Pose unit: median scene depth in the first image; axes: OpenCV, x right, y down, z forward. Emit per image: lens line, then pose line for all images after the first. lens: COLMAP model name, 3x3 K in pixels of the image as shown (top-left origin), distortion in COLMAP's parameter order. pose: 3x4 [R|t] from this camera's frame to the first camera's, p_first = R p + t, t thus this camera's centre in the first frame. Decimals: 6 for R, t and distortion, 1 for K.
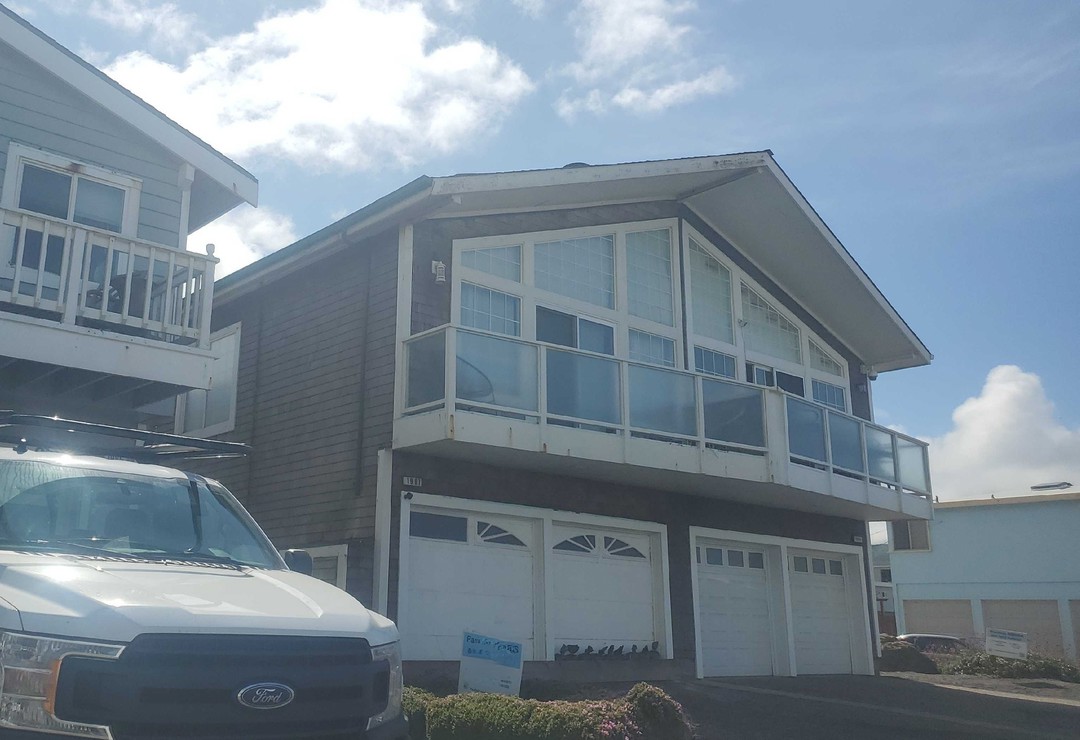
lens RADIAL K [[1050.0, 0, 412.1], [0, 1050.0, 317.5], [0, 0, 1]] dist [0.004269, 0.010145]
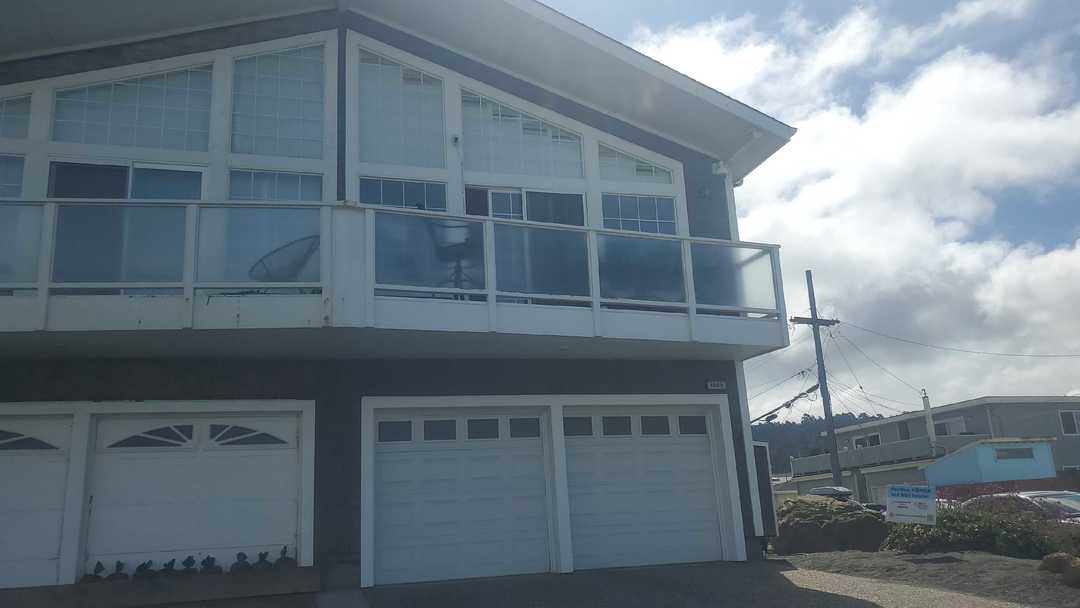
lens RADIAL K [[833.4, 0, 540.0], [0, 833.4, 304.0], [0, 0, 1]] dist [0.035116, -0.000812]
pose [[0.921147, -0.170105, -0.350075, 0.630159], [0.179973, 0.983662, -0.004412, 0.156656], [0.345106, -0.058939, 0.936711, 0.457344]]
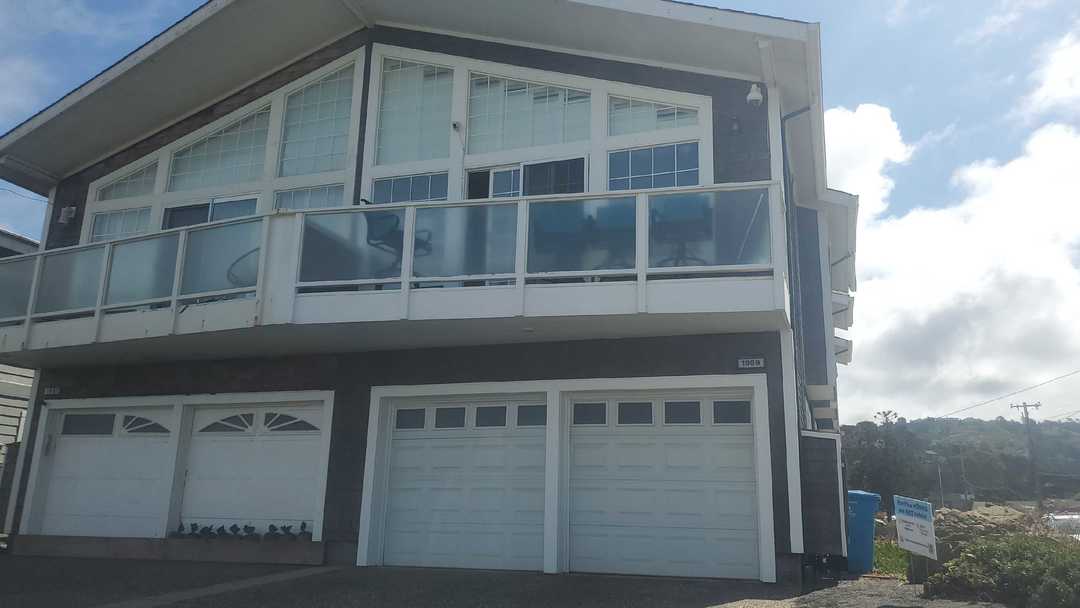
lens RADIAL K [[810.1, 0, 540.0], [0, 810.1, 304.0], [0, 0, 1]] dist [0.033451, -0.001533]
pose [[0.551801, -0.224600, -0.803163, 0.891312], [0.231391, 0.966474, -0.111295, 0.239909], [0.801232, -0.124432, 0.585272, 0.738959]]
